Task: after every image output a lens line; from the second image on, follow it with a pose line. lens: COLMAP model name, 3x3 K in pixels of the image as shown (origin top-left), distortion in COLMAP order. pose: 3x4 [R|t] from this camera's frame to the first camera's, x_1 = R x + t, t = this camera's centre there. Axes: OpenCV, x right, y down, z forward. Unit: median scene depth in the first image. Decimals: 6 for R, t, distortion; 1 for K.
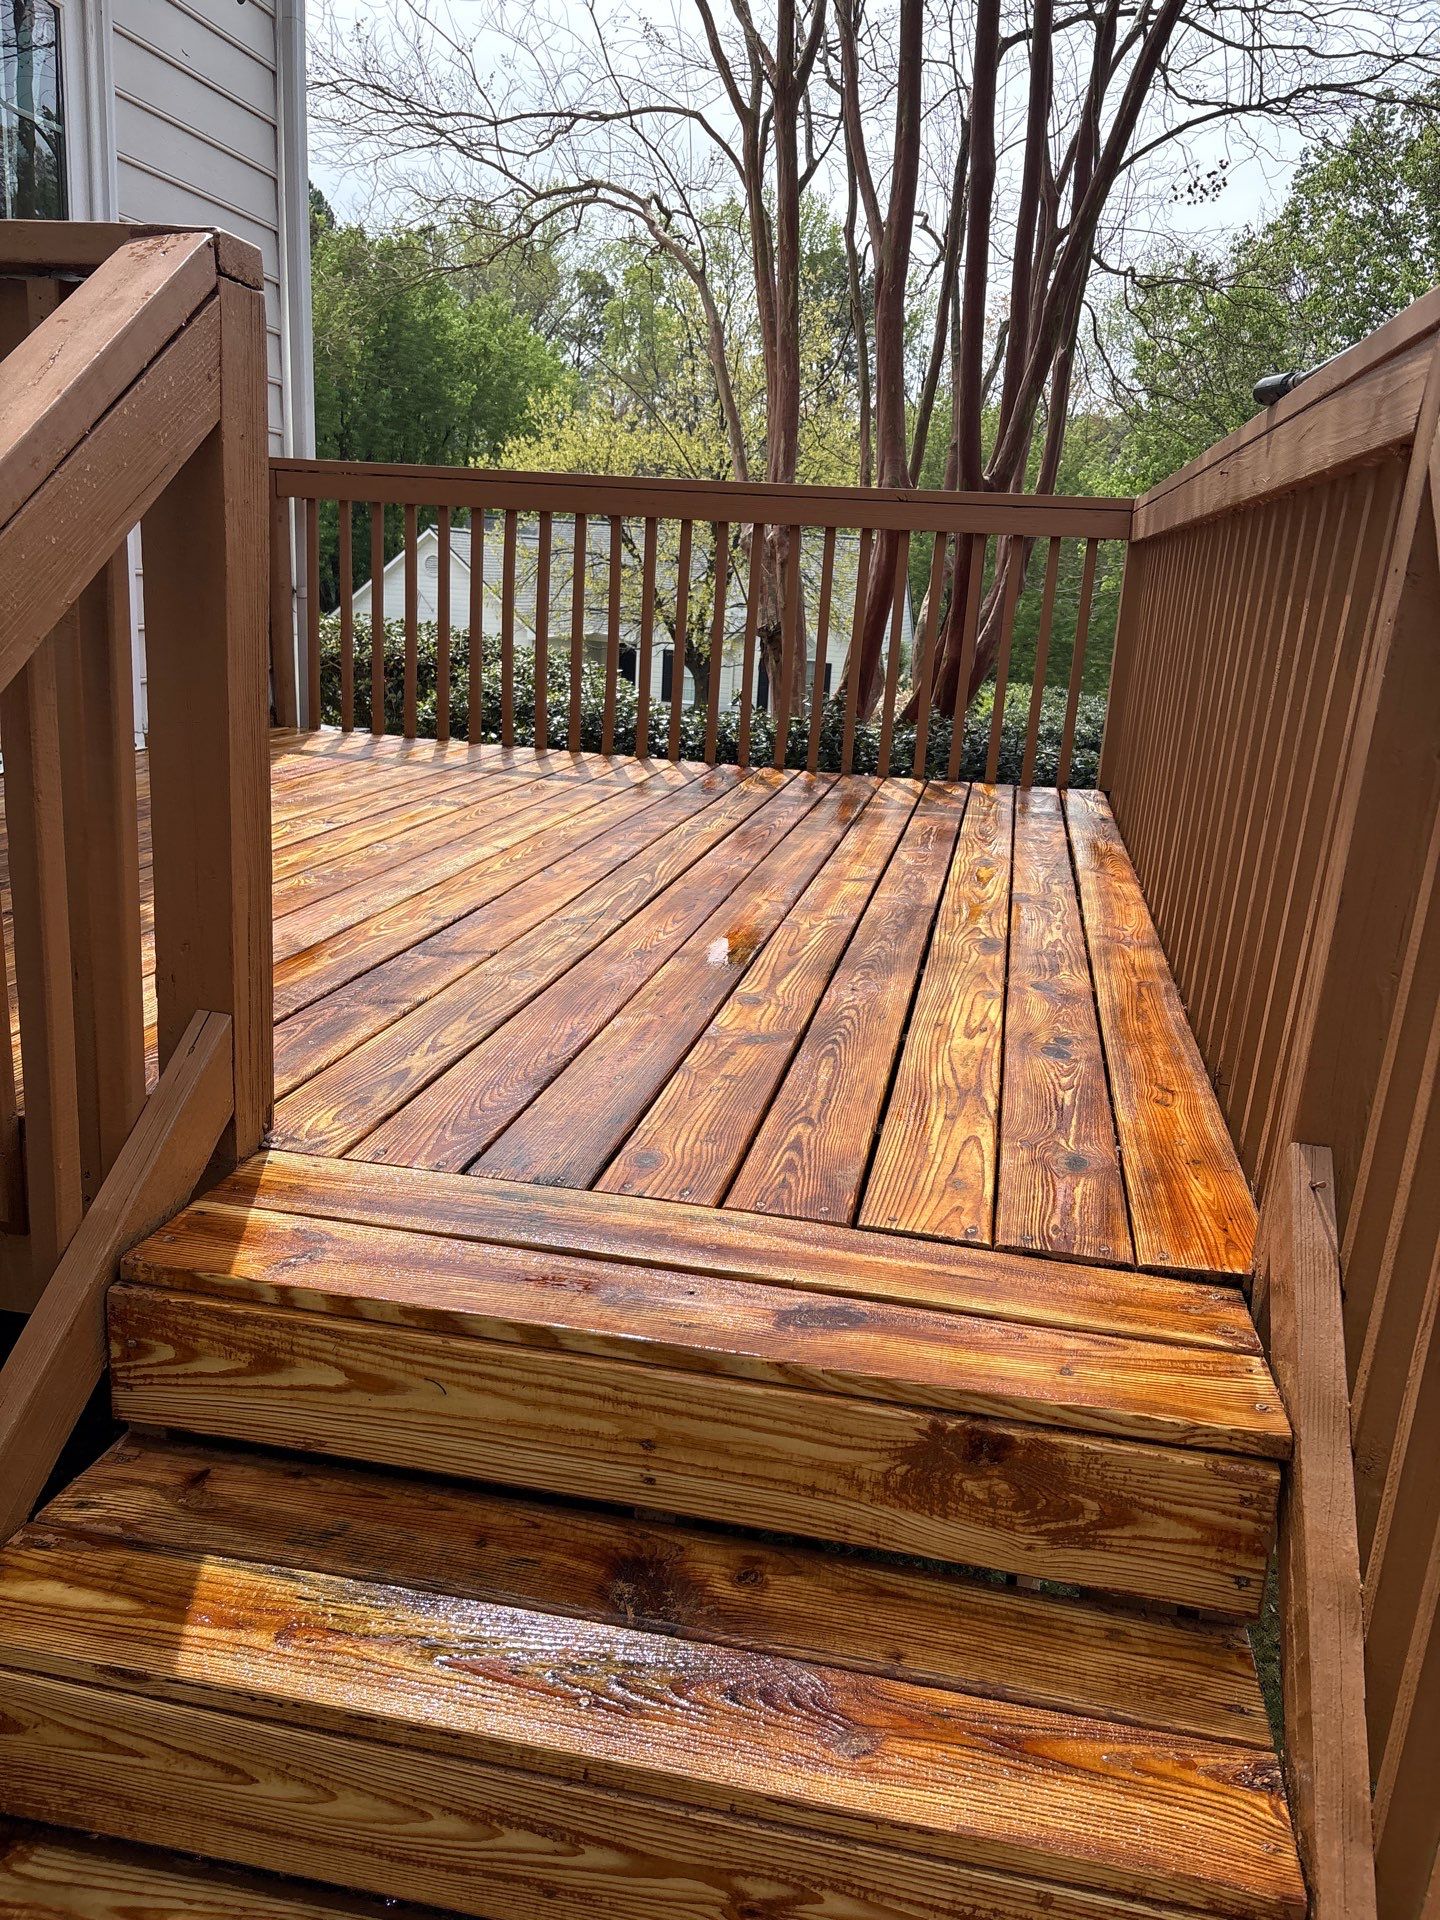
lens RADIAL K [[1458.7, 0, 717.6], [0, 1458.7, 942.7], [0, 0, 1]] dist [0.022457, -0.028441]
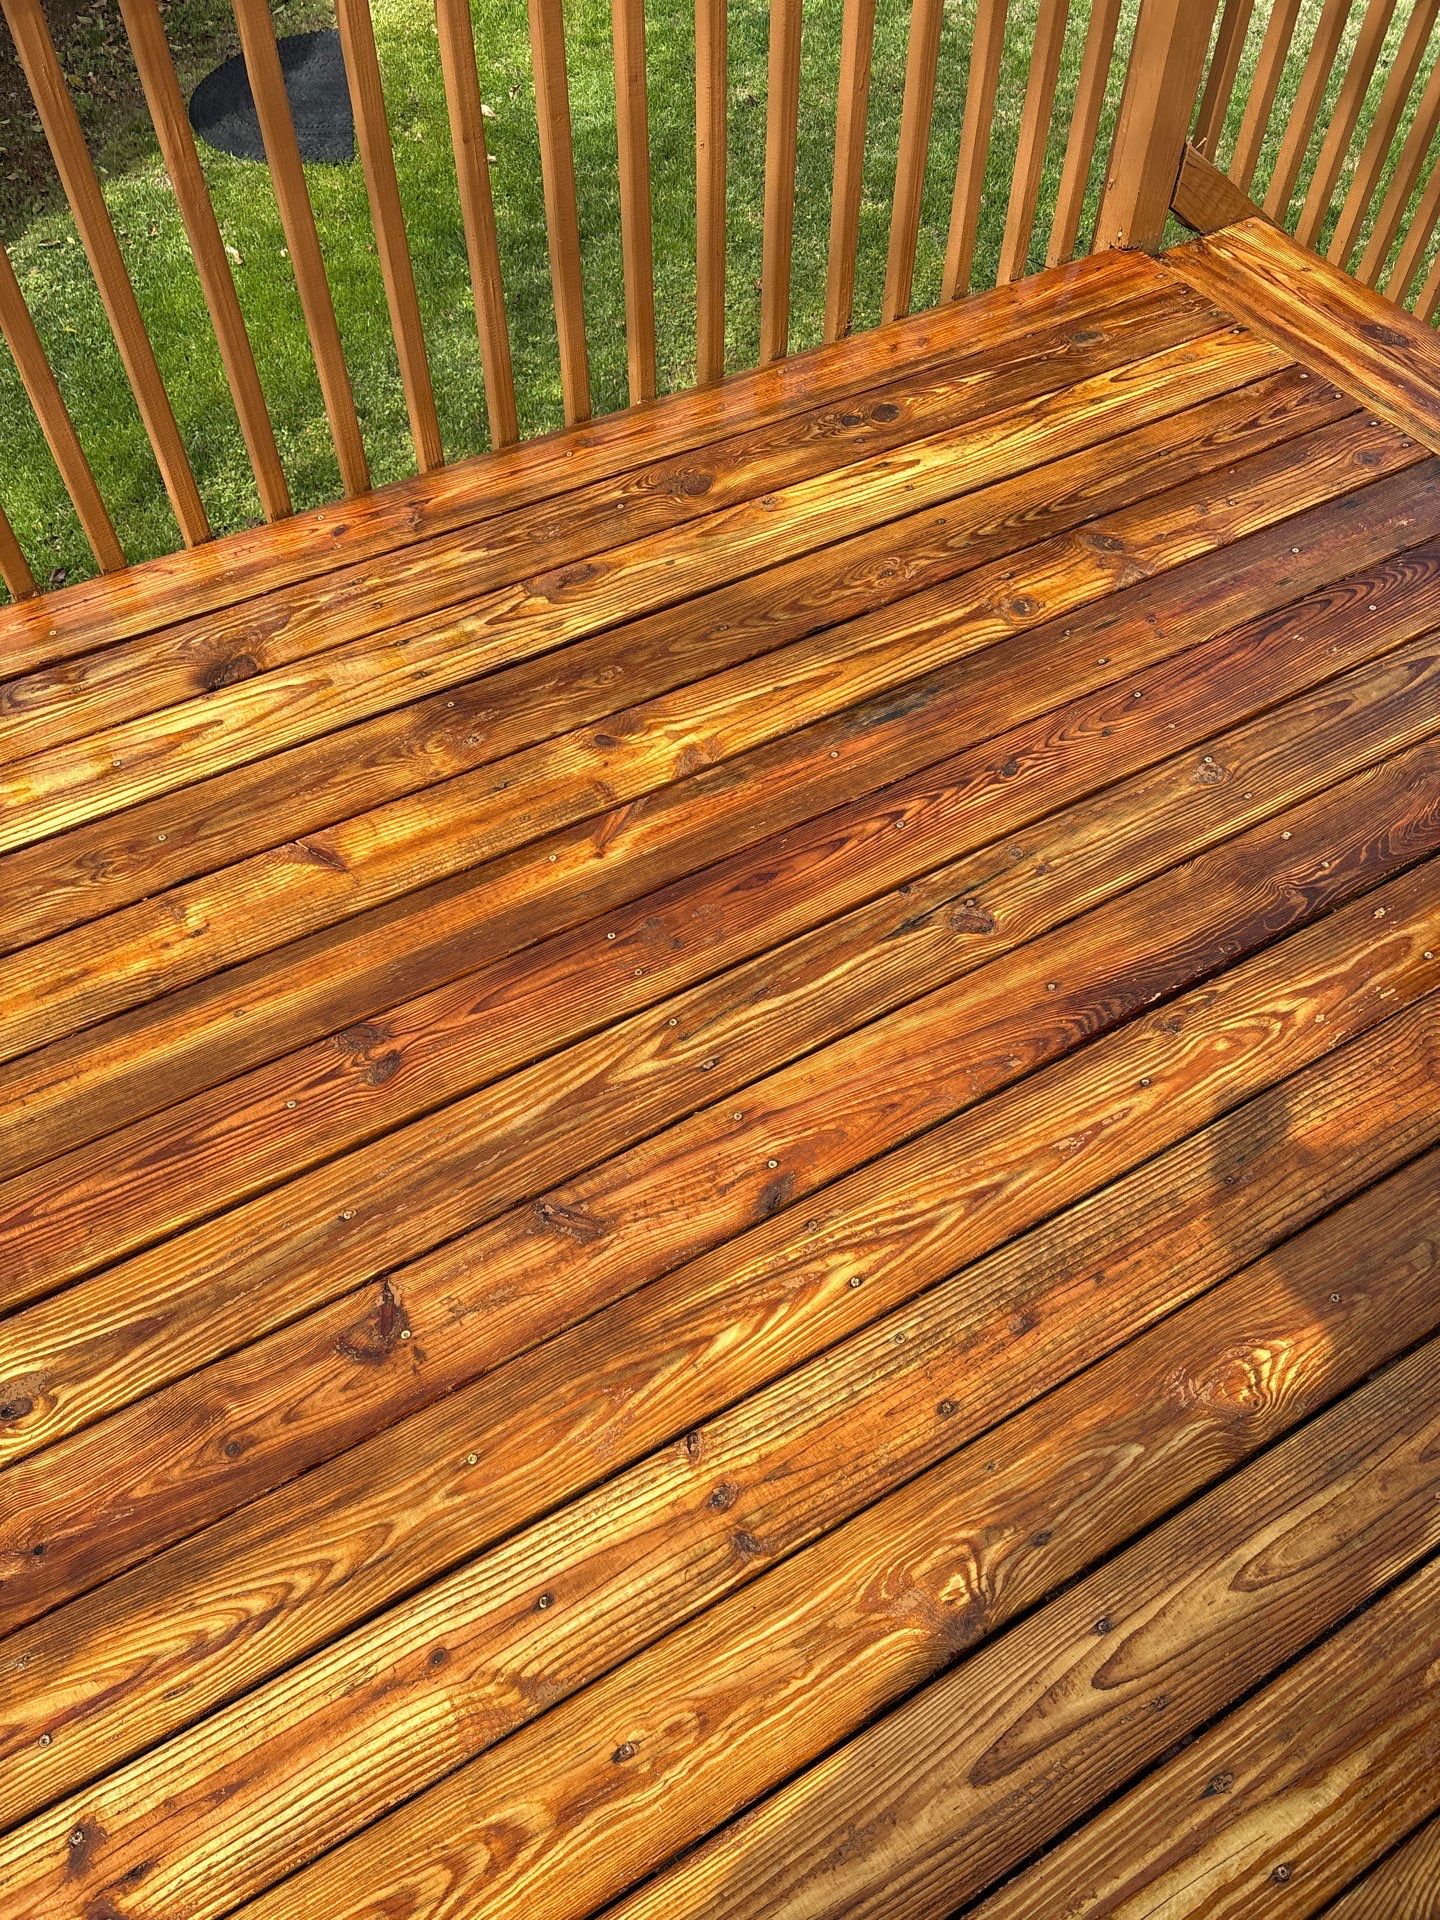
lens RADIAL K [[1458.7, 0, 707.8], [0, 1458.7, 965.2], [0, 0, 1]] dist [0.022457, -0.028441]
pose [[-0.671808, -0.636827, 0.378319, -0.611899], [0.129741, 0.401682, 0.906542, -1.327578], [-0.729275, 0.658106, -0.187231, 2.737272]]
